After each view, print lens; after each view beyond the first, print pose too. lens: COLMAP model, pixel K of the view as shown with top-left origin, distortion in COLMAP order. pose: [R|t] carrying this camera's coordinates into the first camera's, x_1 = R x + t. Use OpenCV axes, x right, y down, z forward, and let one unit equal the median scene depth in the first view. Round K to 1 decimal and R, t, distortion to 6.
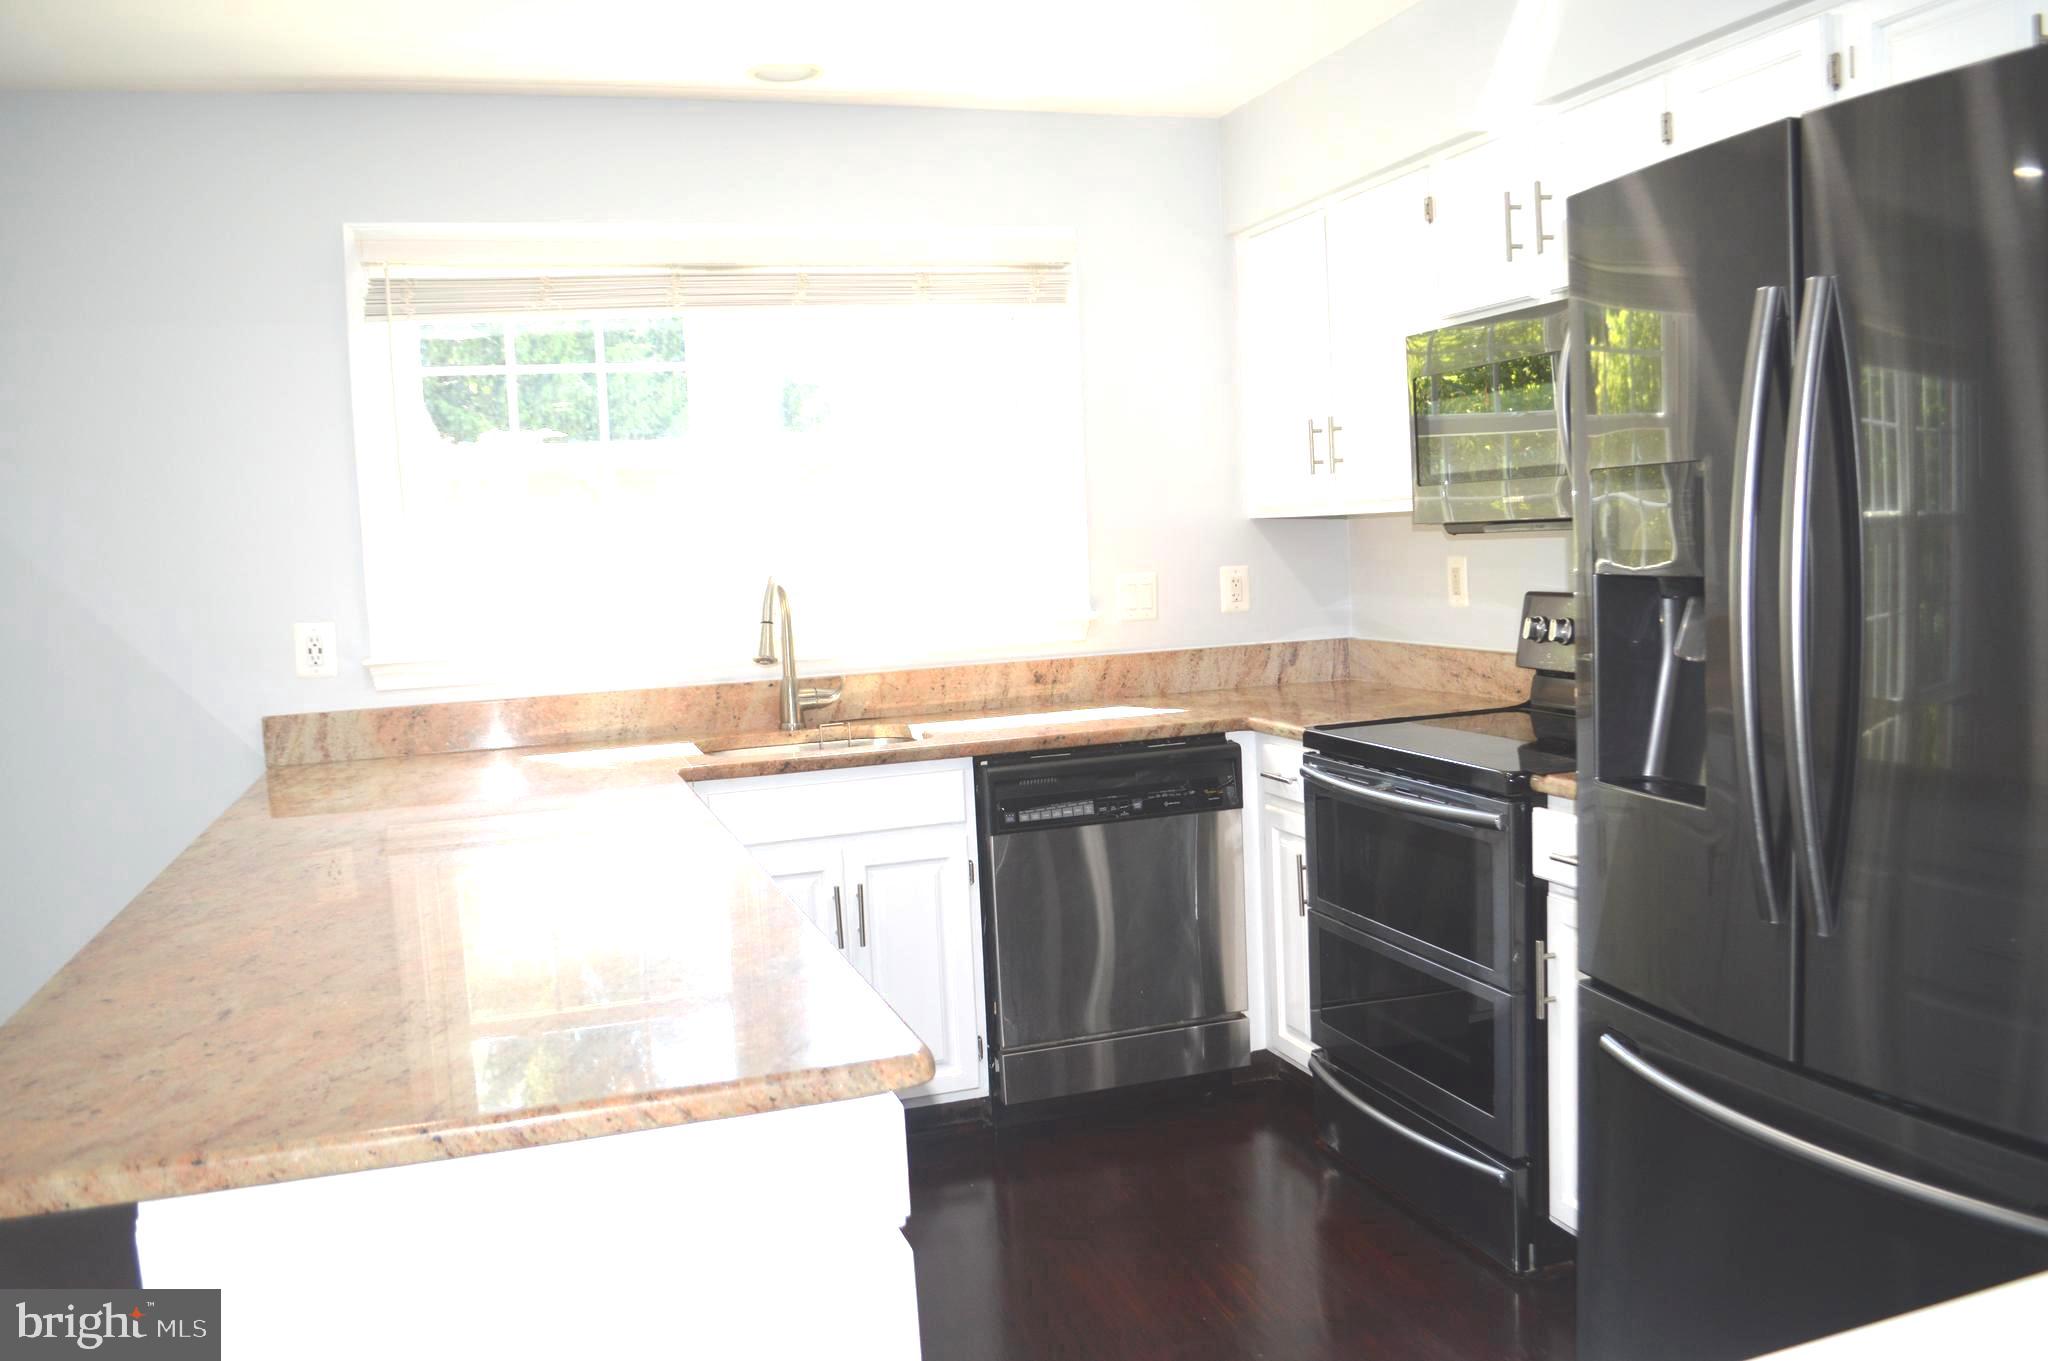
lens RADIAL K [[1658.0, 0, 1055.1], [0, 1658.0, 686.3], [0, 0, 1]] dist [-0.067897, -0.000781]
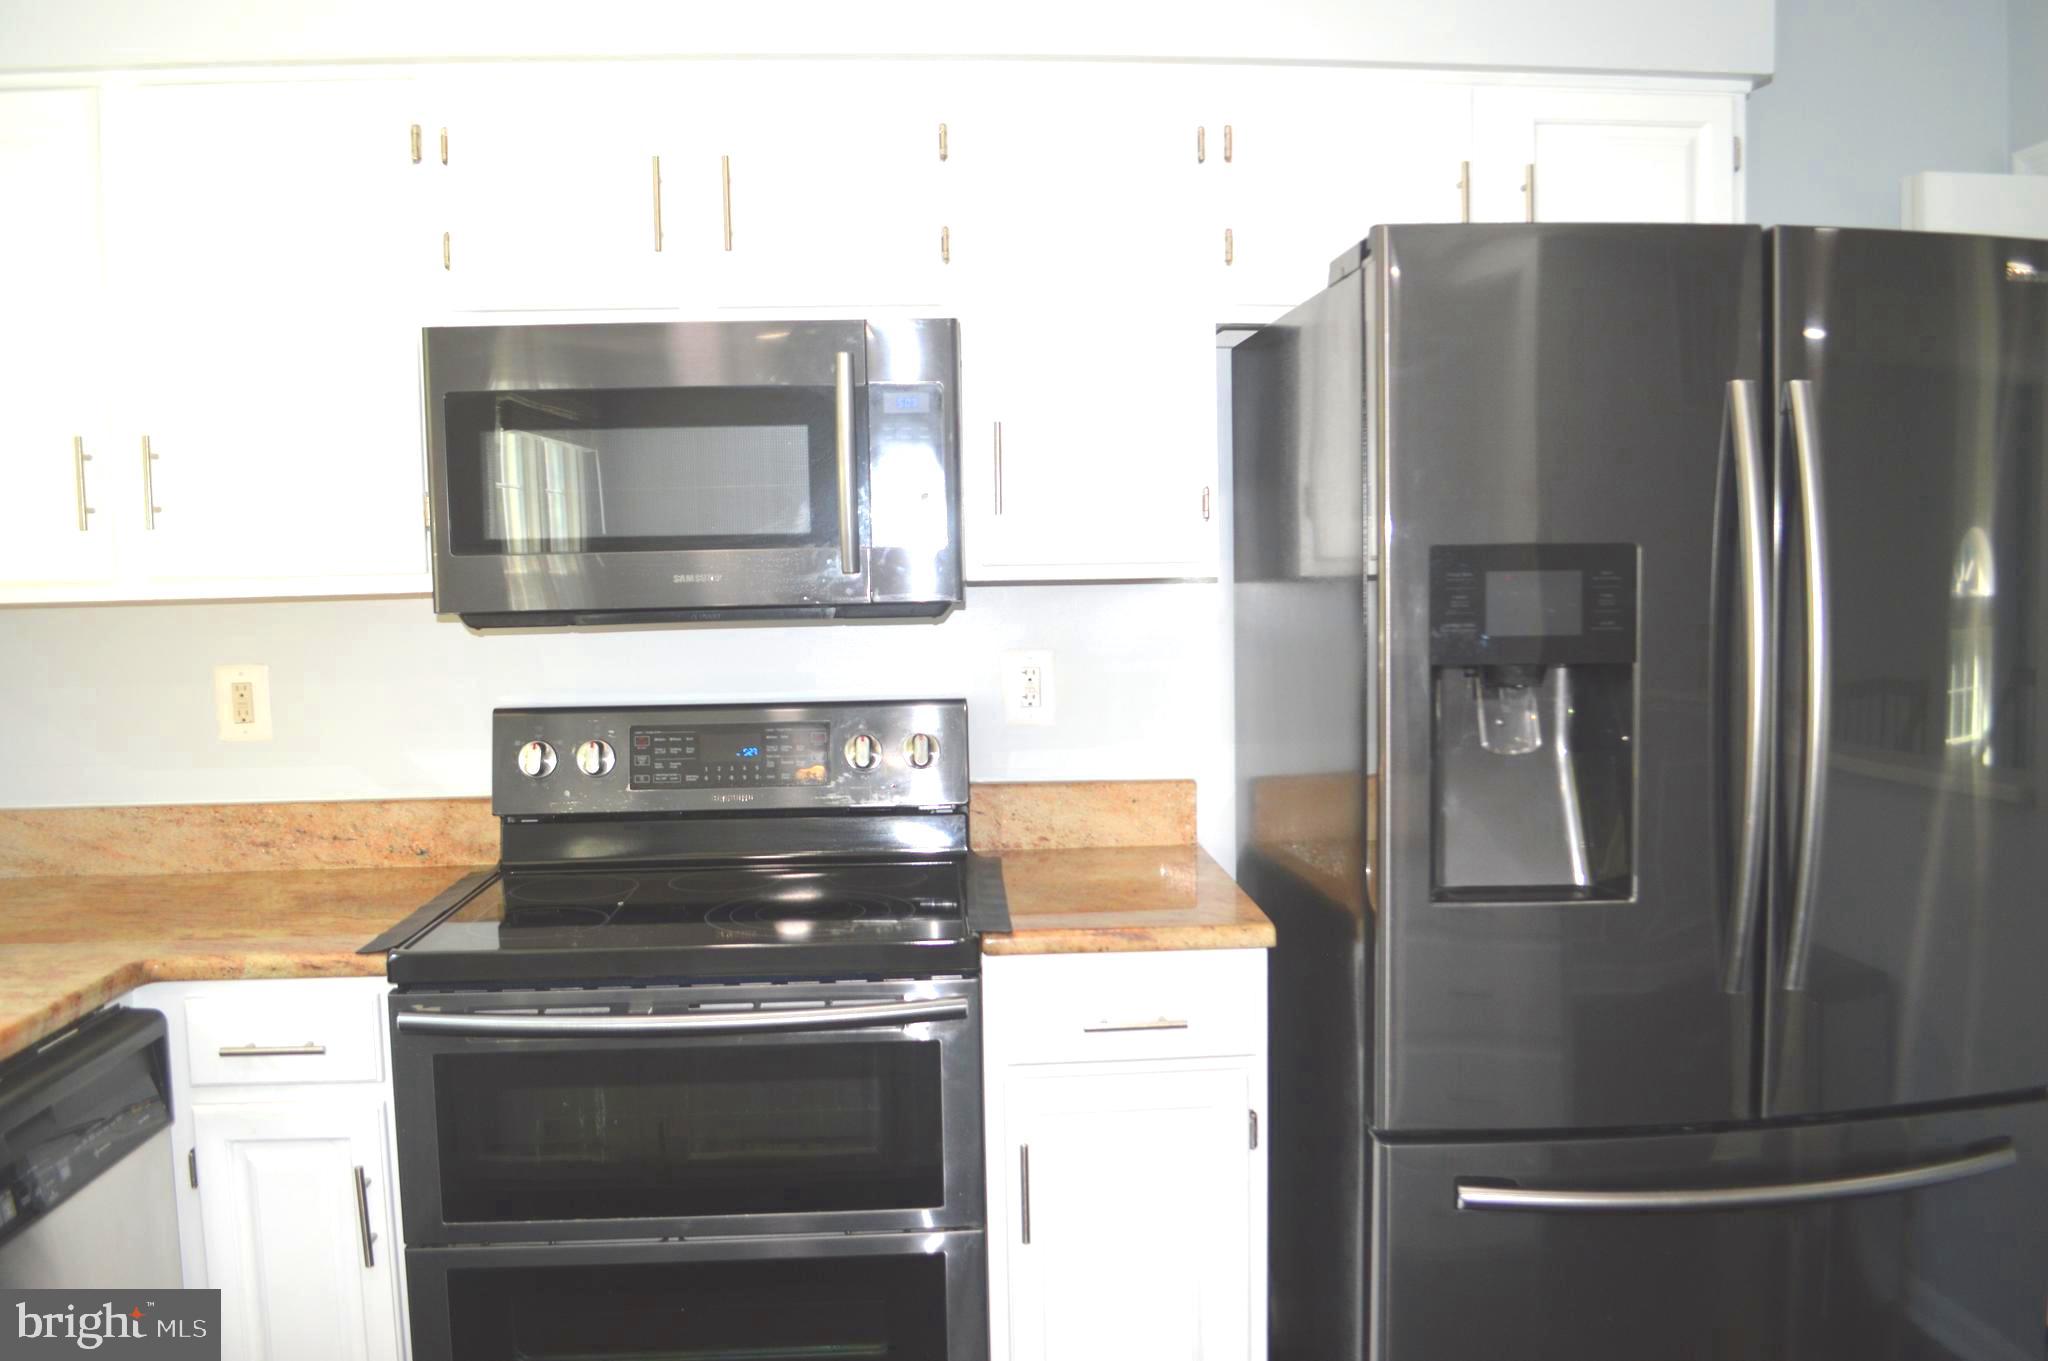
lens RADIAL K [[1658.0, 0, 1034.6], [0, 1658.0, 690.6], [0, 0, 1]] dist [-0.067897, -0.000781]
pose [[0.262853, -0.031858, 0.964310, -0.327508], [0.093920, 0.995553, 0.007290, -0.046956], [-0.960254, 0.088652, 0.264676, 0.561911]]
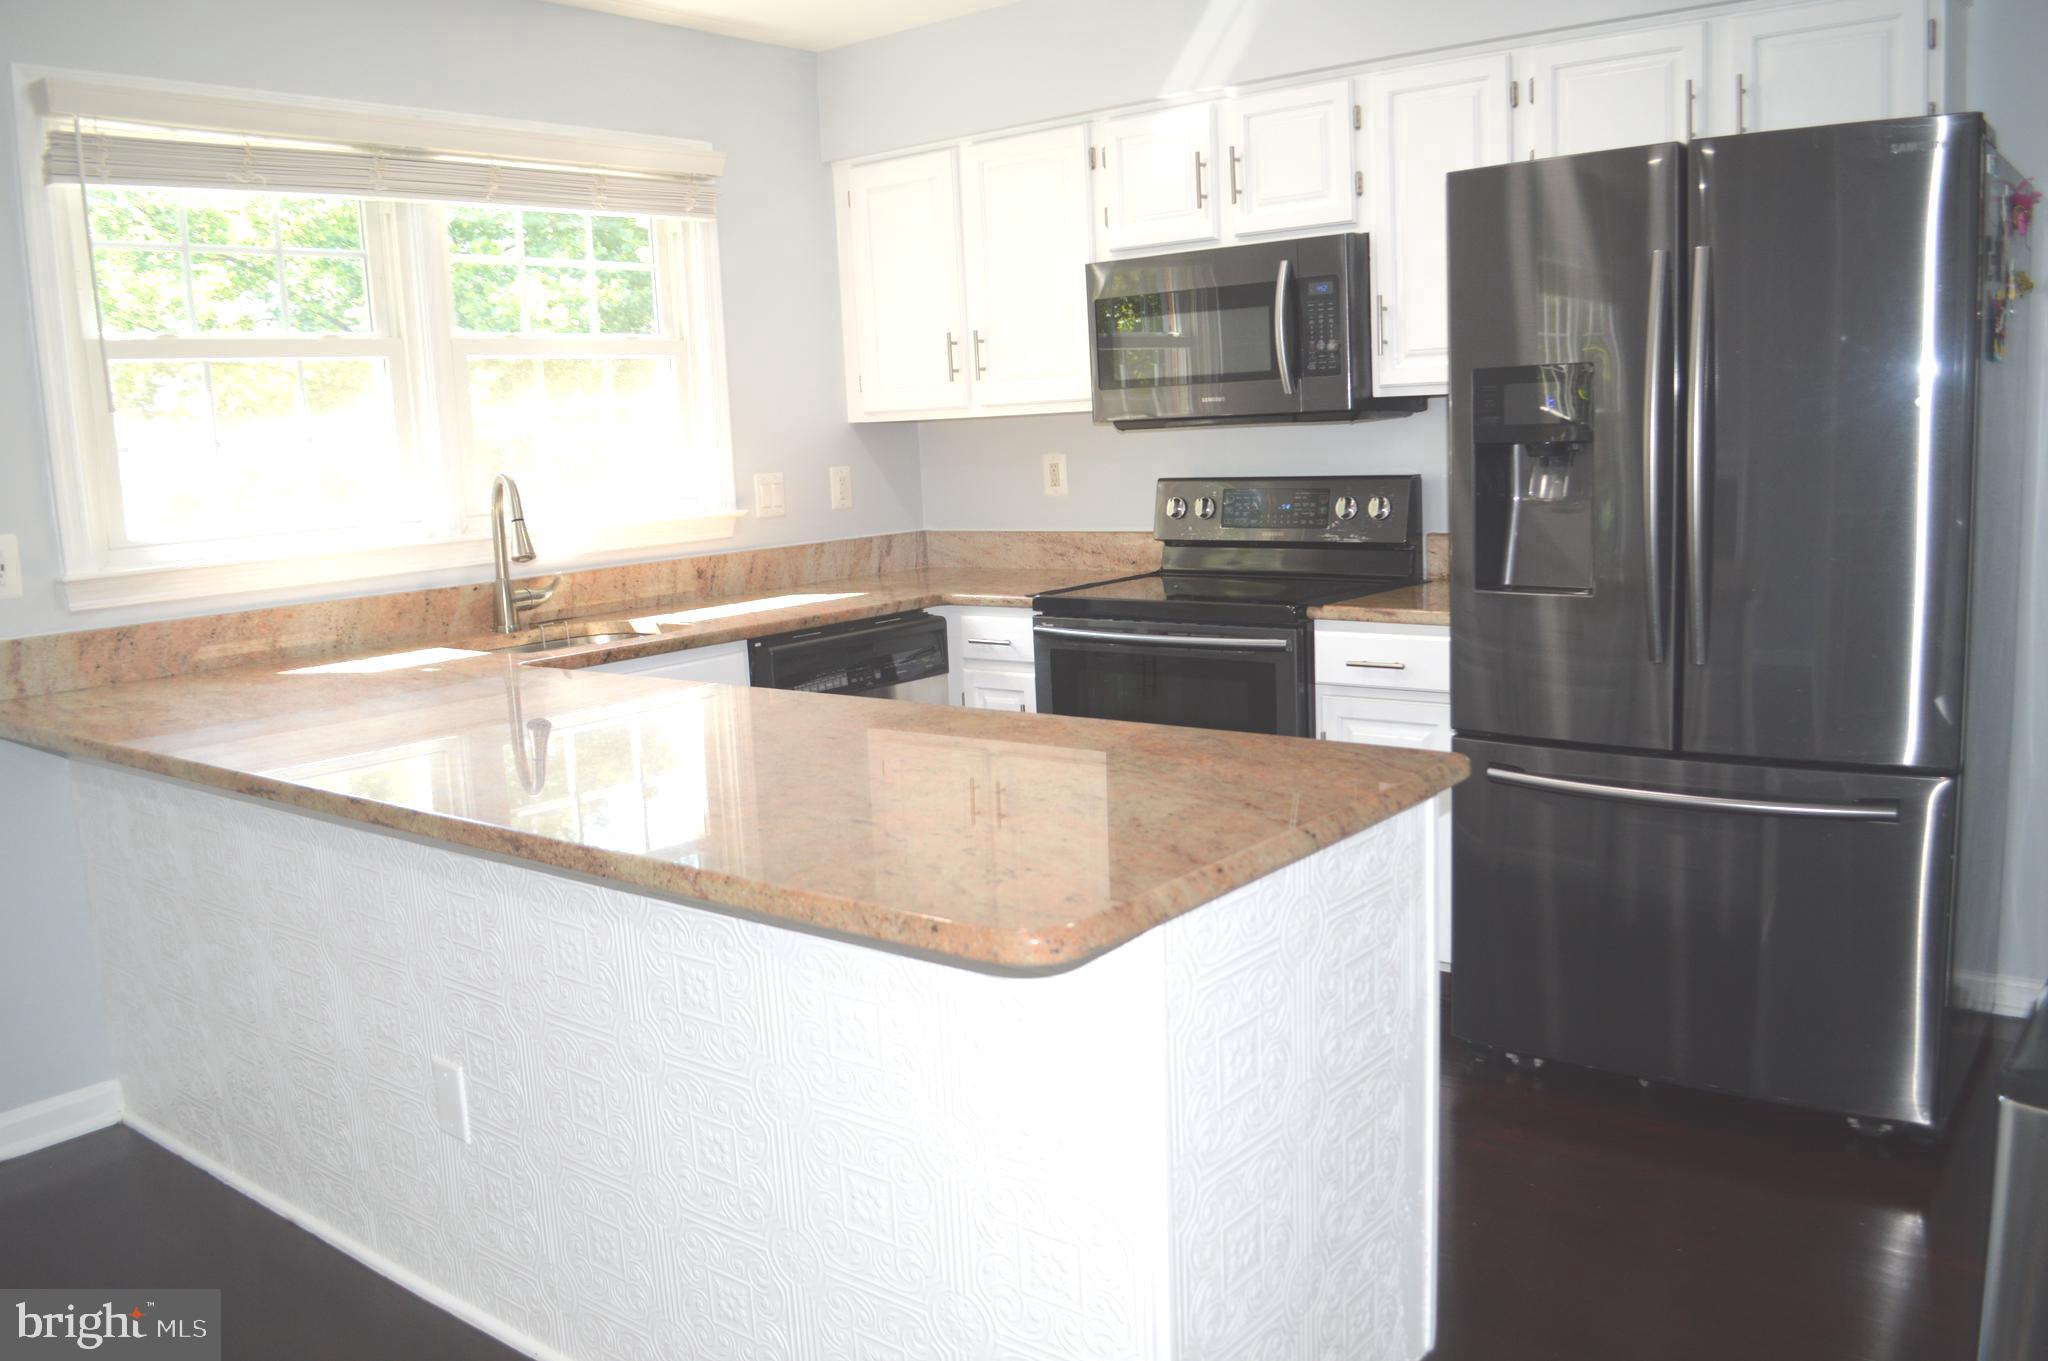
lens RADIAL K [[1658.0, 0, 1059.0], [0, 1658.0, 695.2], [0, 0, 1]] dist [-0.067897, -0.000781]
pose [[0.839672, -0.079367, 0.537264, -0.435202], [0.056376, 0.996658, 0.059123, 0.025493], [-0.540160, -0.019355, 0.841339, -0.003004]]
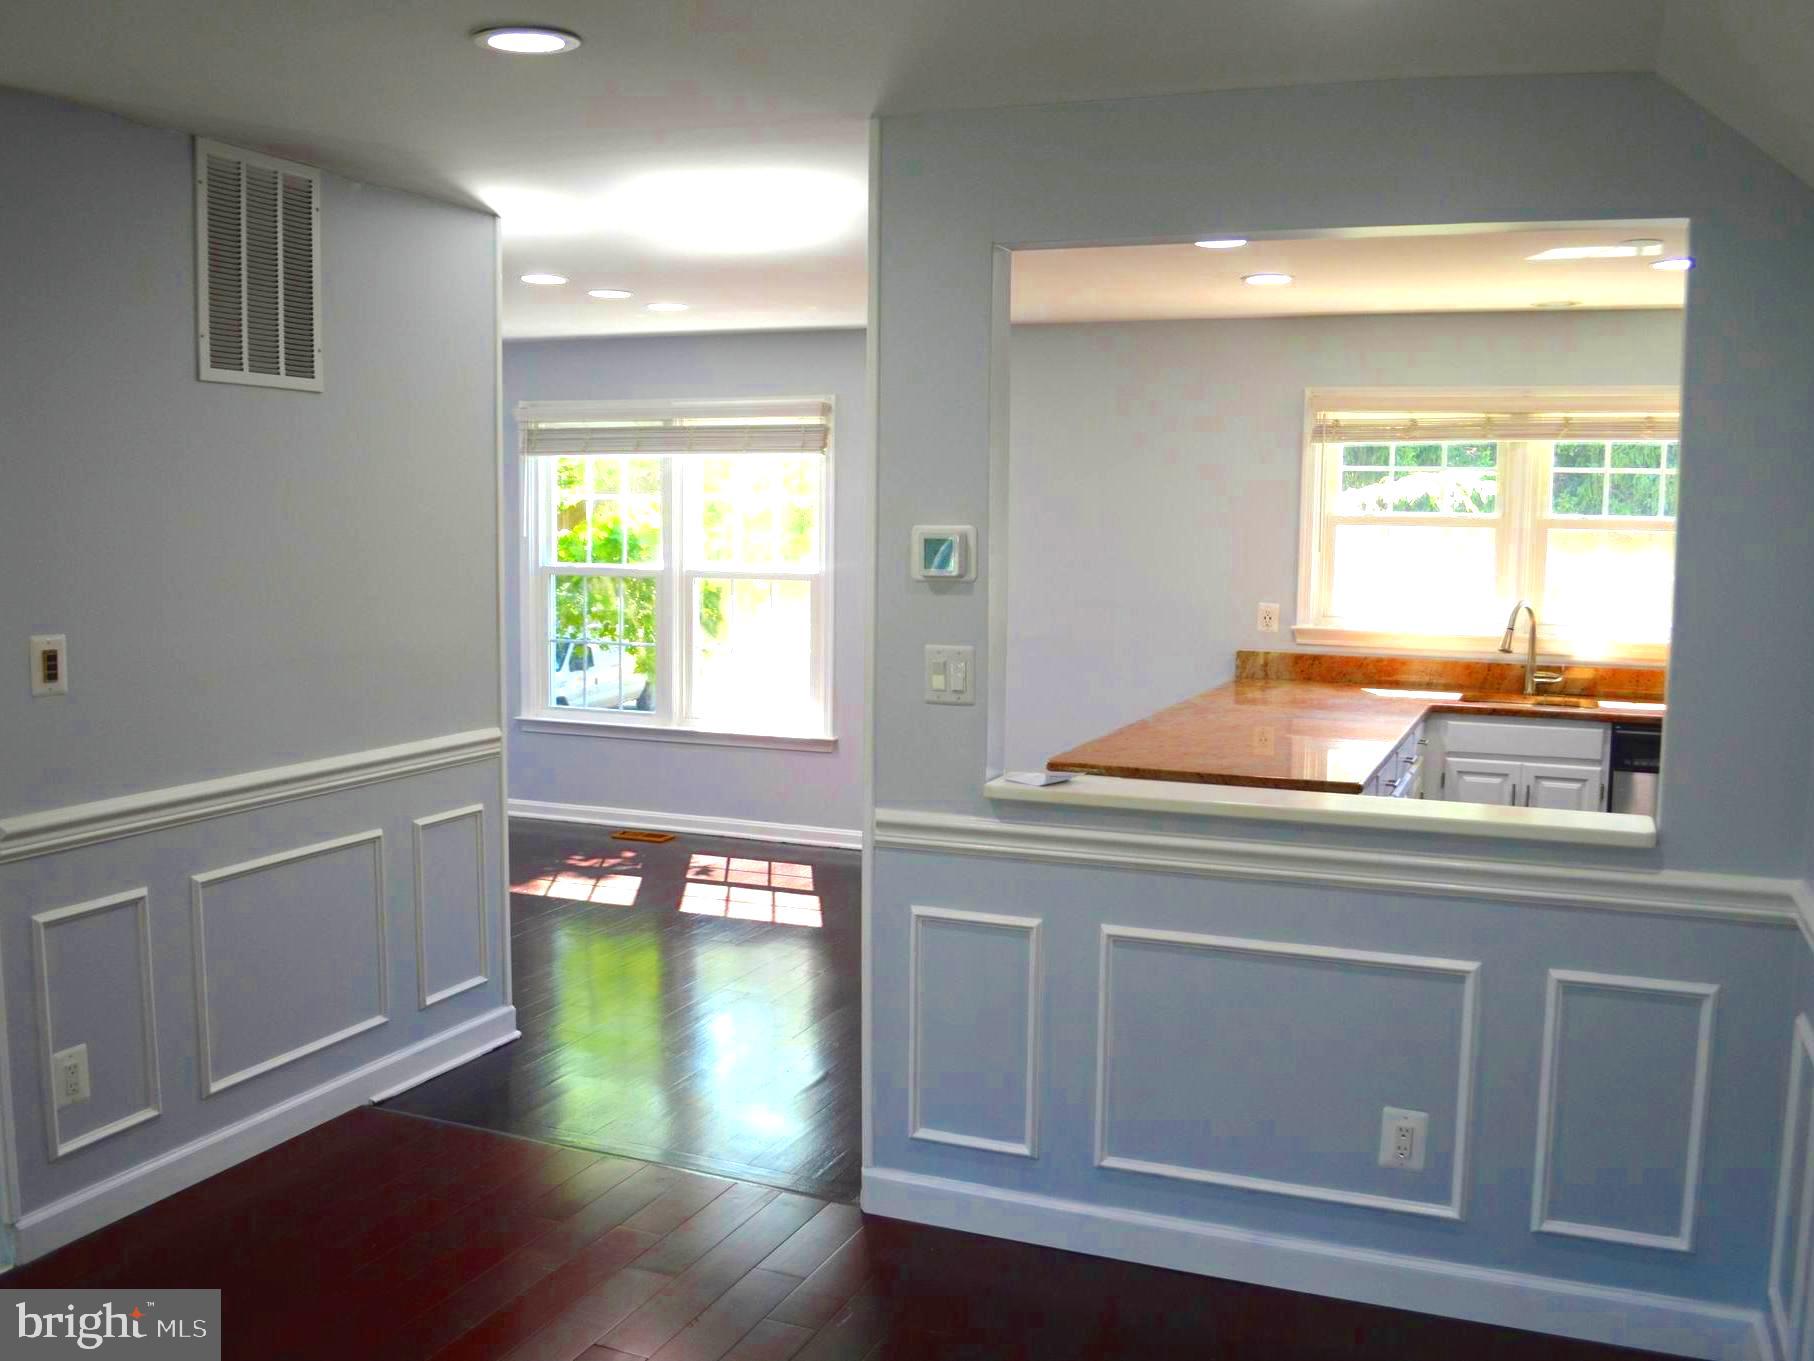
lens RADIAL K [[1648.2, 0, 909.4], [0, 1648.2, 679.0], [0, 0, 1]] dist [-0.060008, 0.001302]
pose [[0.749639, 0.124029, -0.650122, 0.454561], [-0.112009, 0.991889, 0.060077, -0.019247], [0.652300, 0.027783, 0.757452, -0.662539]]
